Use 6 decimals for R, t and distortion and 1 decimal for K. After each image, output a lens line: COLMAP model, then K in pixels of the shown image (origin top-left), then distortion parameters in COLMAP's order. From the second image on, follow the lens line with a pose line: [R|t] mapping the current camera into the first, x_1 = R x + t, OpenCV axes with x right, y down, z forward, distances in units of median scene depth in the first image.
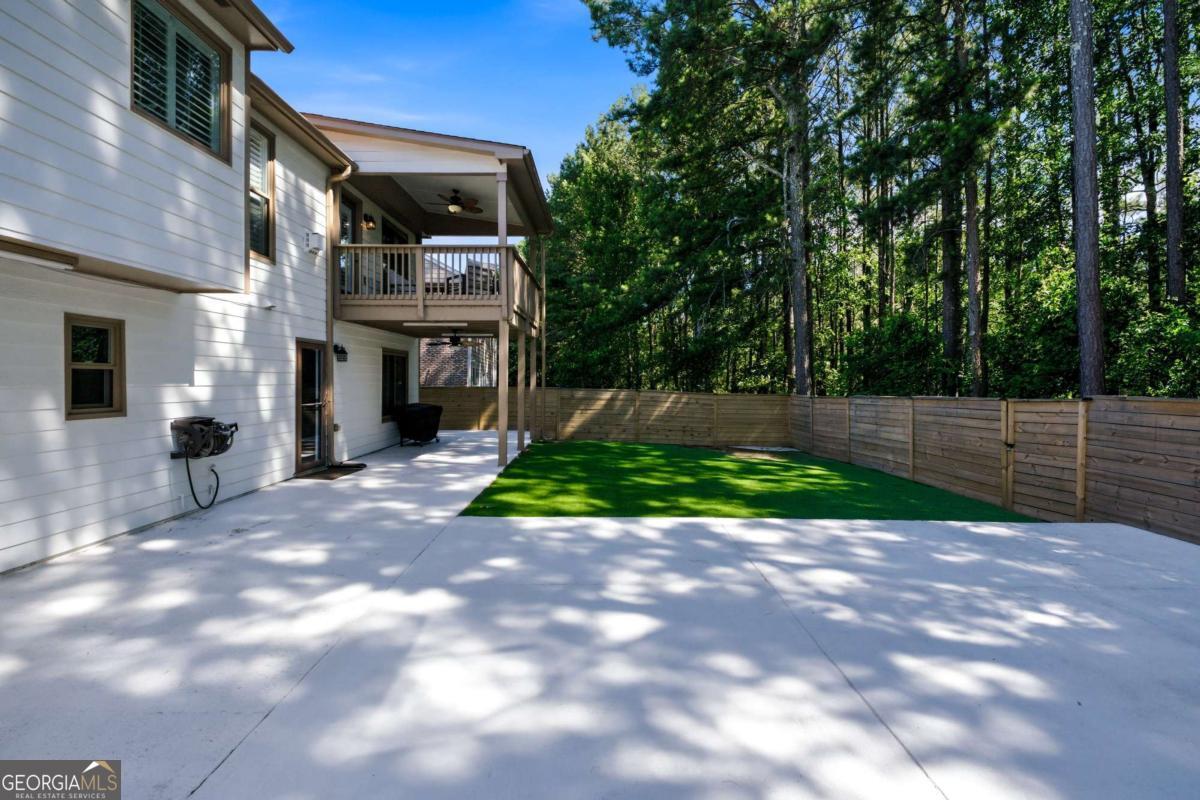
lens RADIAL K [[526.3, 0, 599.2], [0, 526.3, 382.8], [0, 0, 1]] dist [-0.000197, -0.000083]
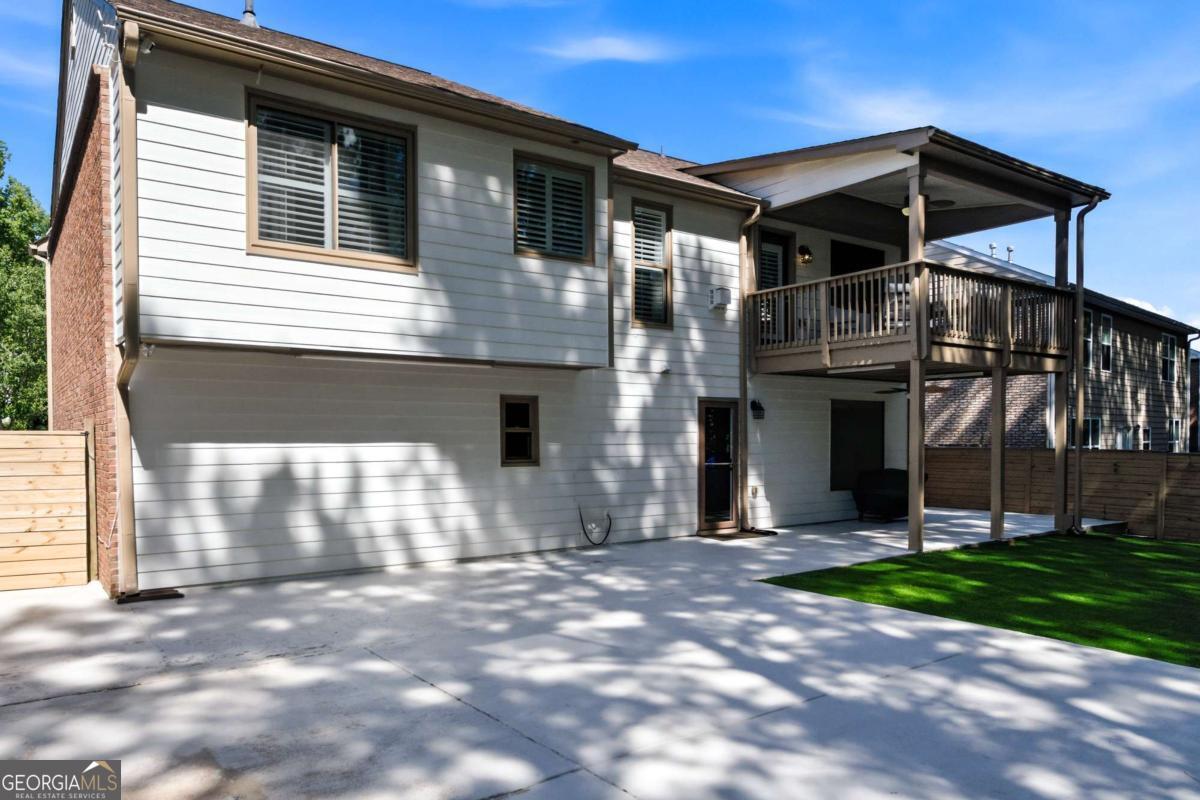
lens RADIAL K [[821.6, 0, 600.6], [0, 821.6, 450.8], [0, 0, 1]] dist [0.002349, -0.000167]
pose [[0.572759, 0.016083, -0.819566, 0.552968], [-0.003376, 0.999845, 0.017262, -0.008325], [0.819717, -0.007120, 0.572725, -0.051037]]
